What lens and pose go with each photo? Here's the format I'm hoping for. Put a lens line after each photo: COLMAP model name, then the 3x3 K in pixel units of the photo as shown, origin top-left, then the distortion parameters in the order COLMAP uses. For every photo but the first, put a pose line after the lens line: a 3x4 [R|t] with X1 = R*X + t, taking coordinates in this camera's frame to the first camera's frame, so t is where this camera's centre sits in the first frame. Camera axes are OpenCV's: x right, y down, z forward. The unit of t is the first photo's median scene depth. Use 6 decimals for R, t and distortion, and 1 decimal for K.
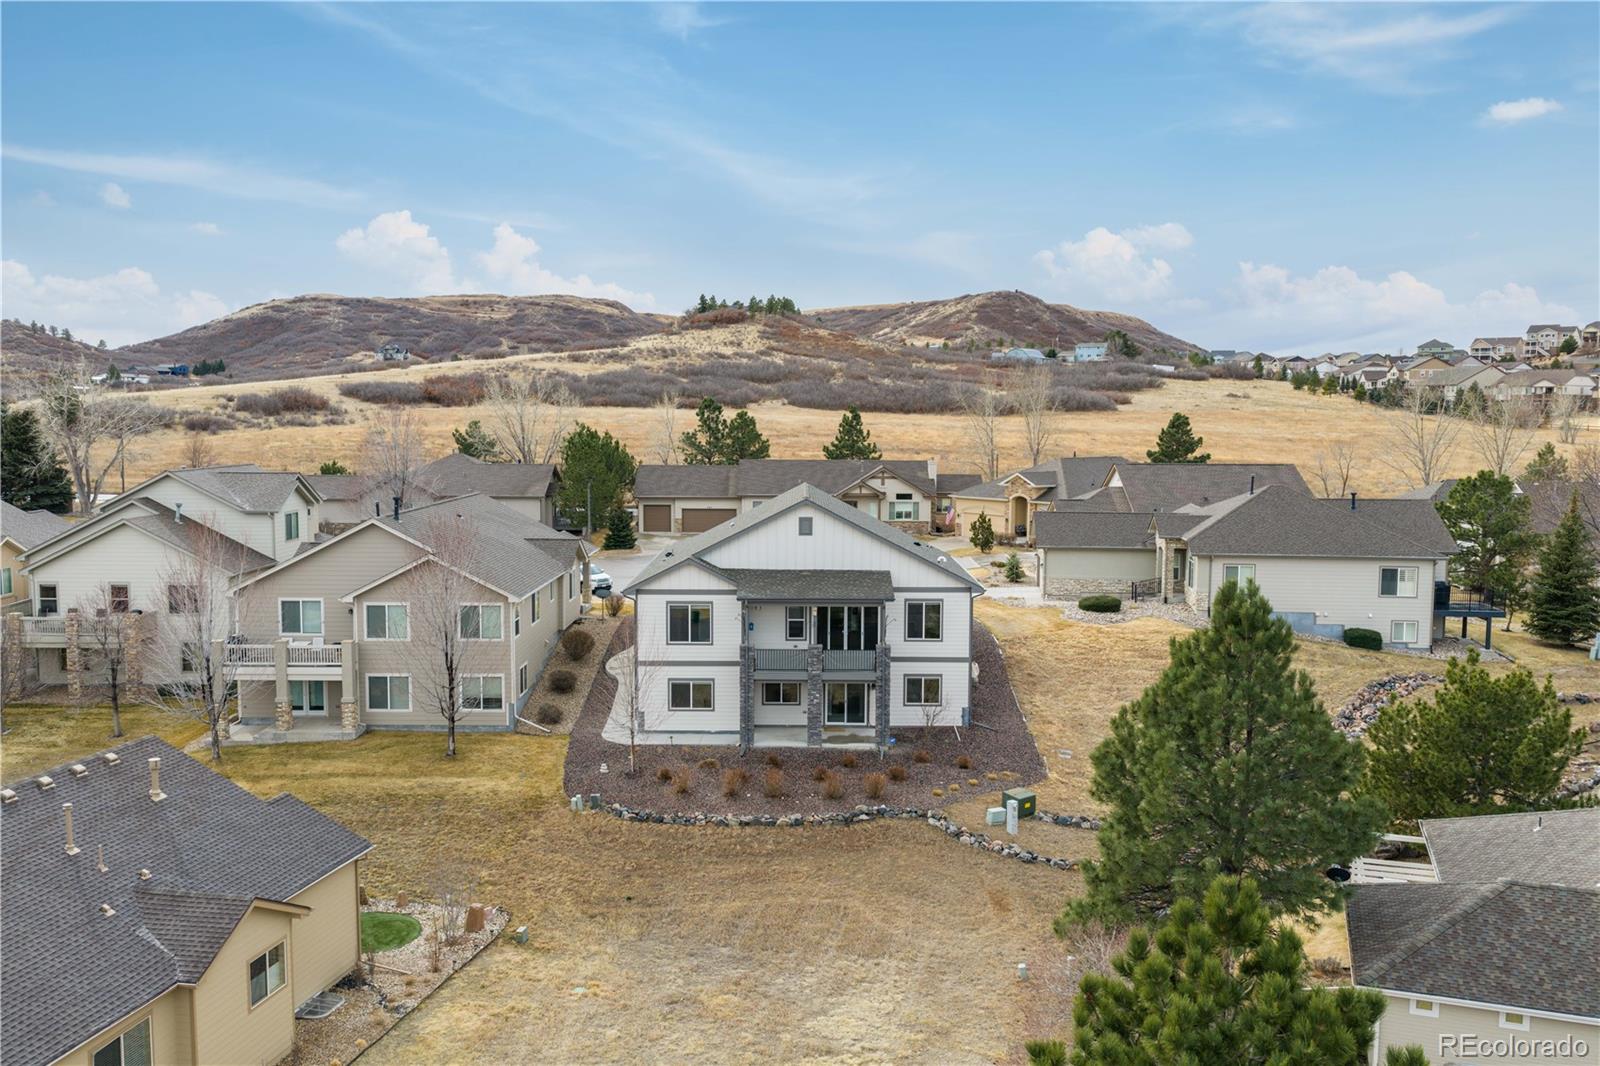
lens RADIAL K [[1327.8, 0, 805.0], [0, 1327.8, 533.6], [0, 0, 1]] dist [0.010686, -0.033048]
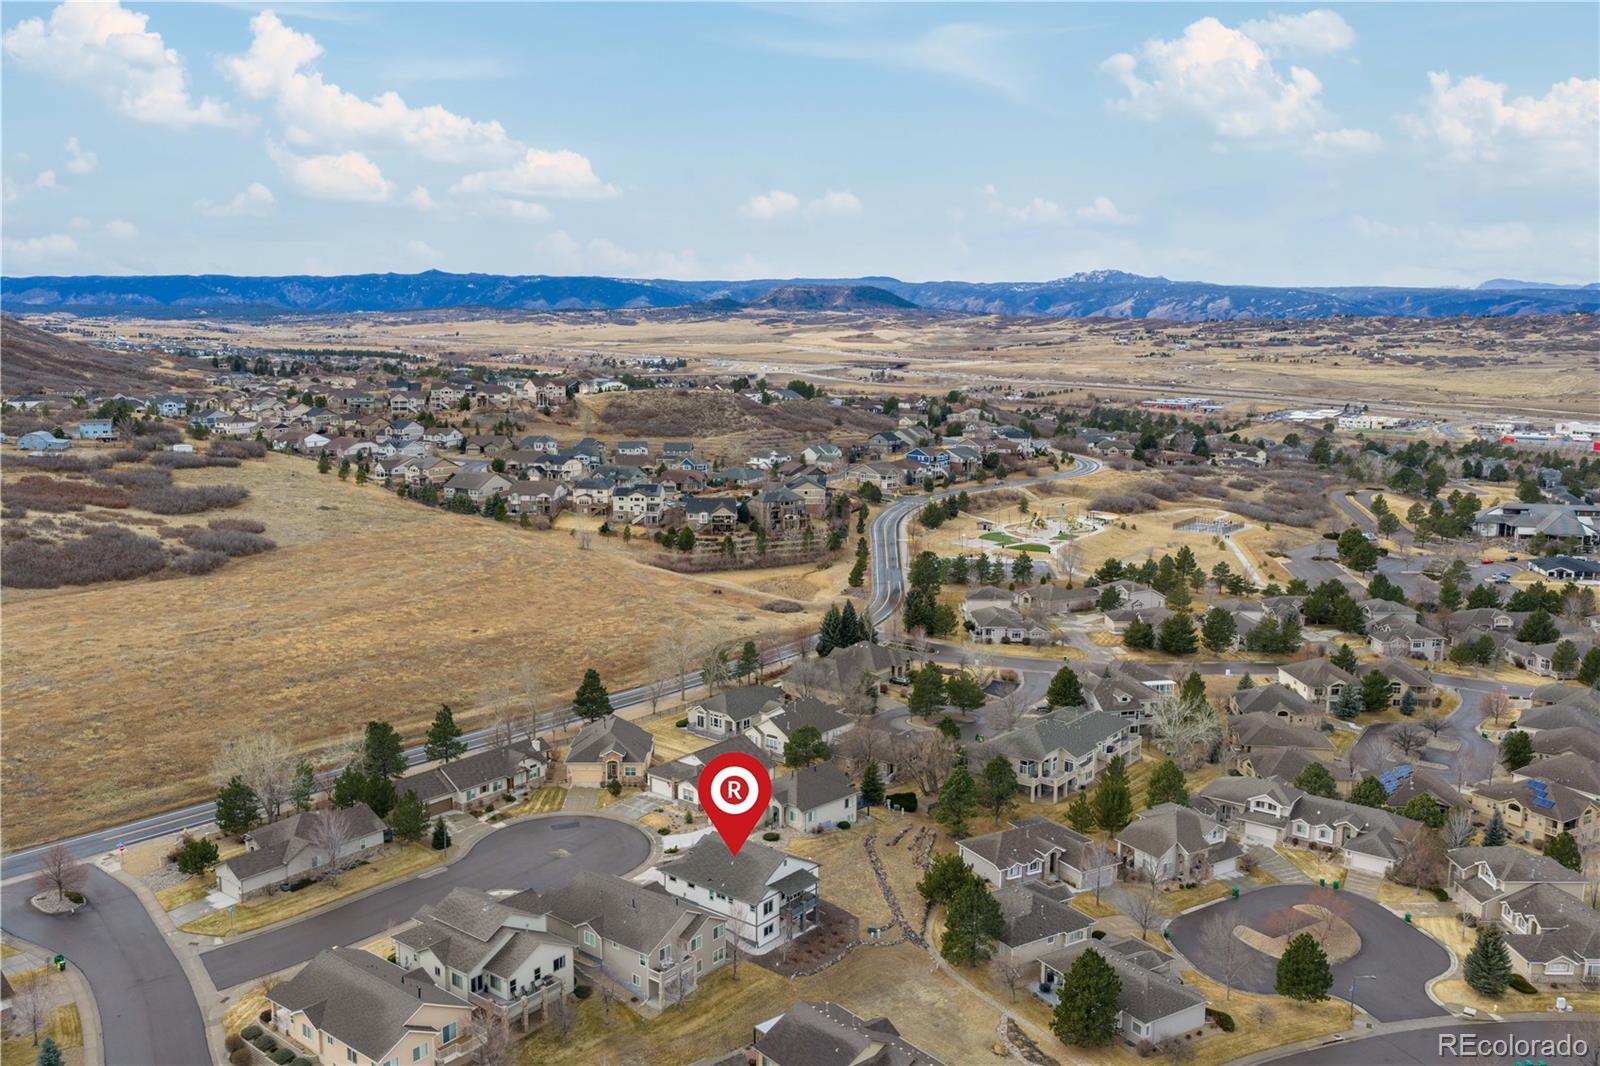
lens RADIAL K [[1327.8, 0, 803.2], [0, 1327.8, 522.8], [0, 0, 1]] dist [0.010686, -0.033048]
pose [[0.619399, -0.122139, 0.775517, -2.249016], [0.068583, 0.992466, 0.101530, -1.090338], [-0.782075, -0.009701, 0.623109, -0.930977]]
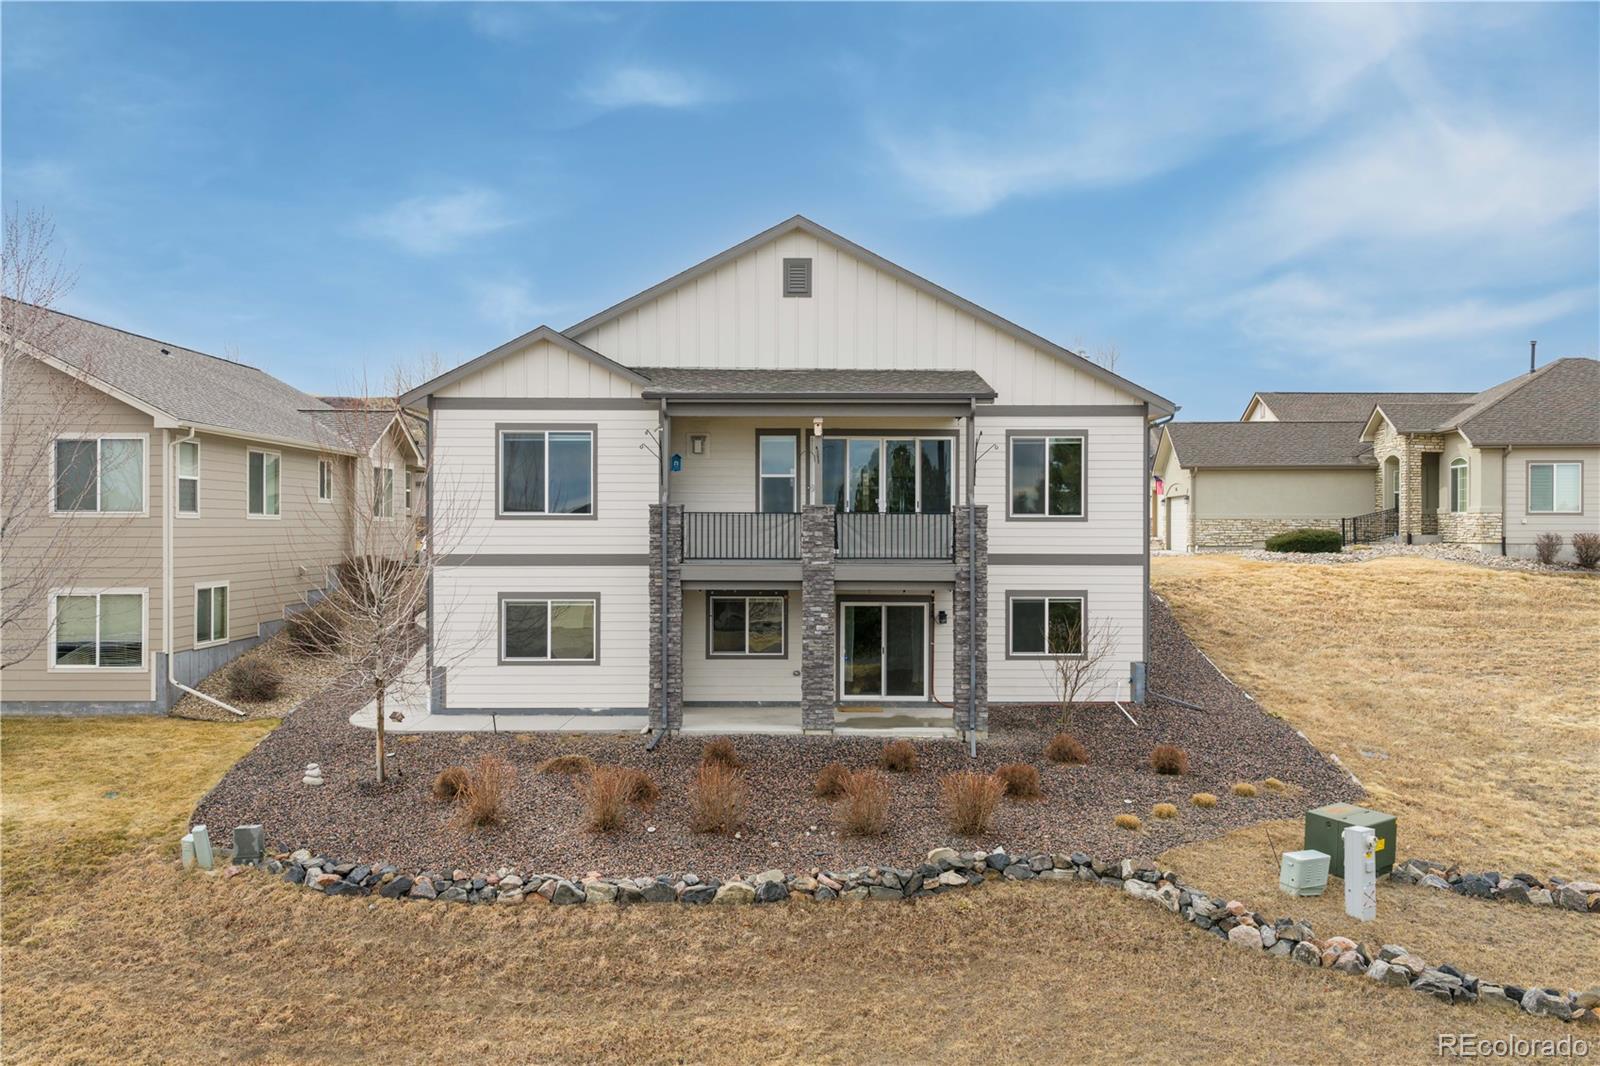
lens RADIAL K [[1327.8, 0, 822.7], [0, 1327.8, 525.5], [0, 0, 1]] dist [0.010686, -0.033048]
pose [[0.999922, -0.003572, 0.012002, 0.003461], [0.004743, 0.995075, -0.099012, 0.130445], [-0.011590, 0.099061, 0.995014, 0.533244]]
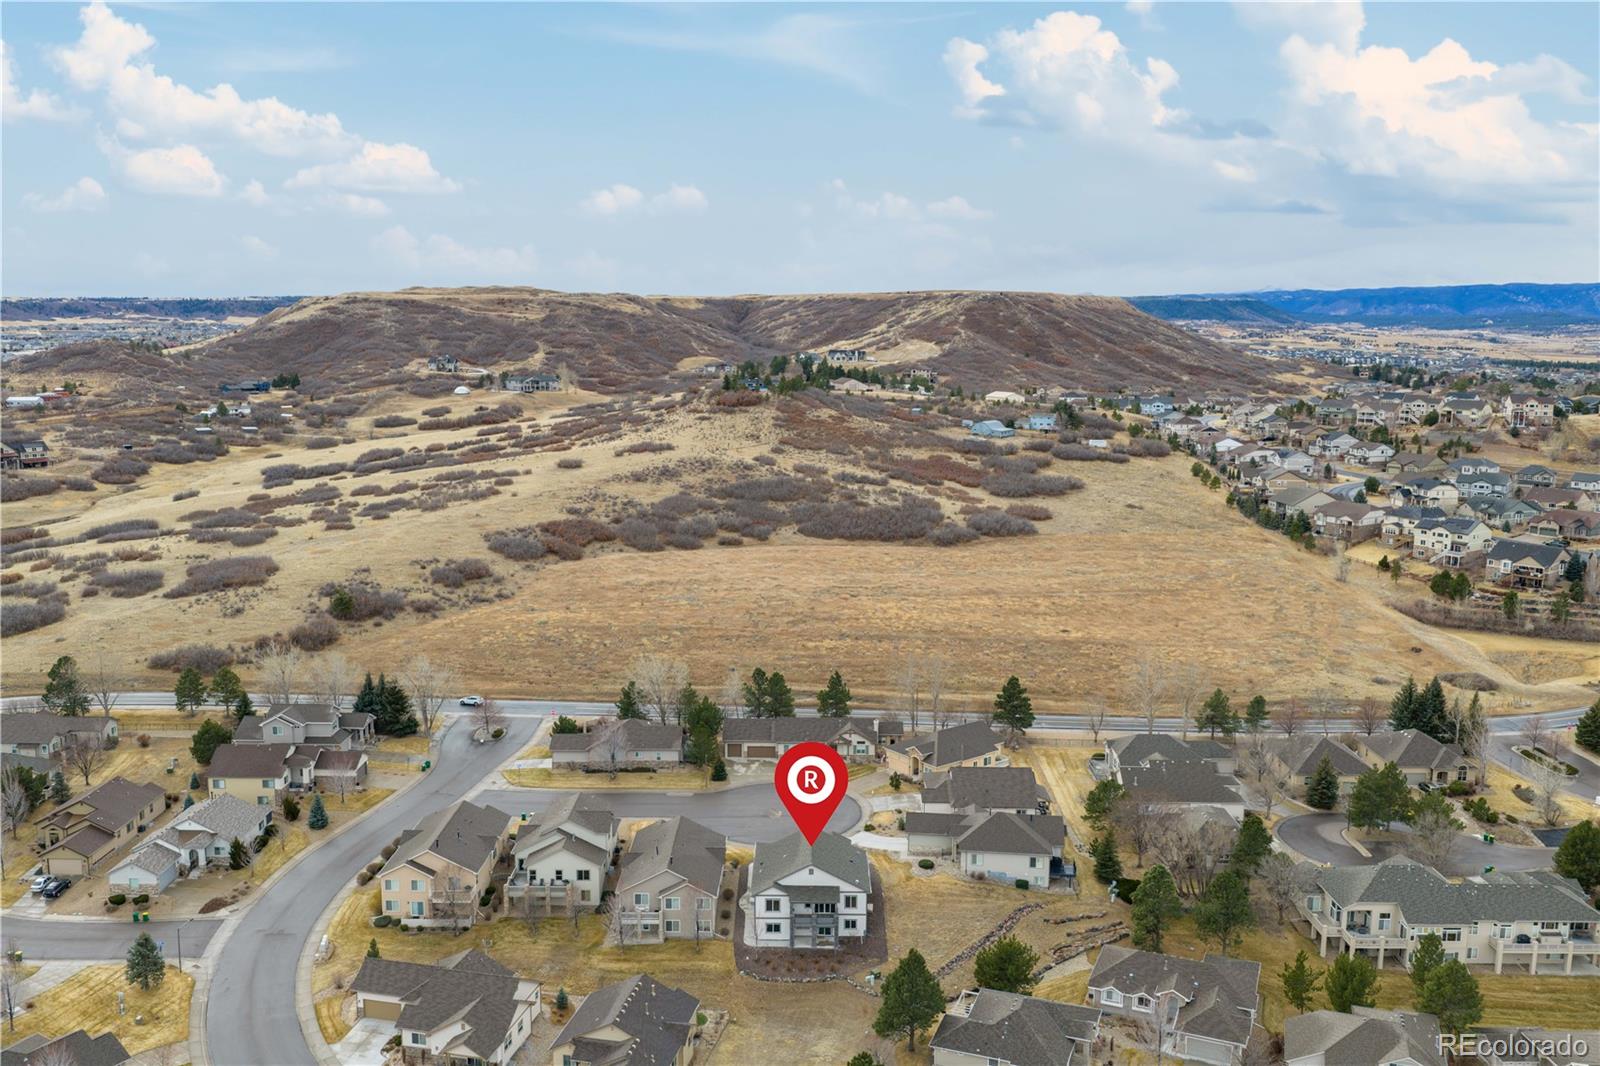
lens RADIAL K [[1327.8, 0, 795.6], [0, 1327.8, 532.8], [0, 0, 1]] dist [0.010686, -0.033048]
pose [[0.999941, -0.001772, -0.010757, -0.000924], [0.002487, 0.997761, 0.066839, -0.968326], [0.010615, -0.066862, 0.997706, -1.937494]]
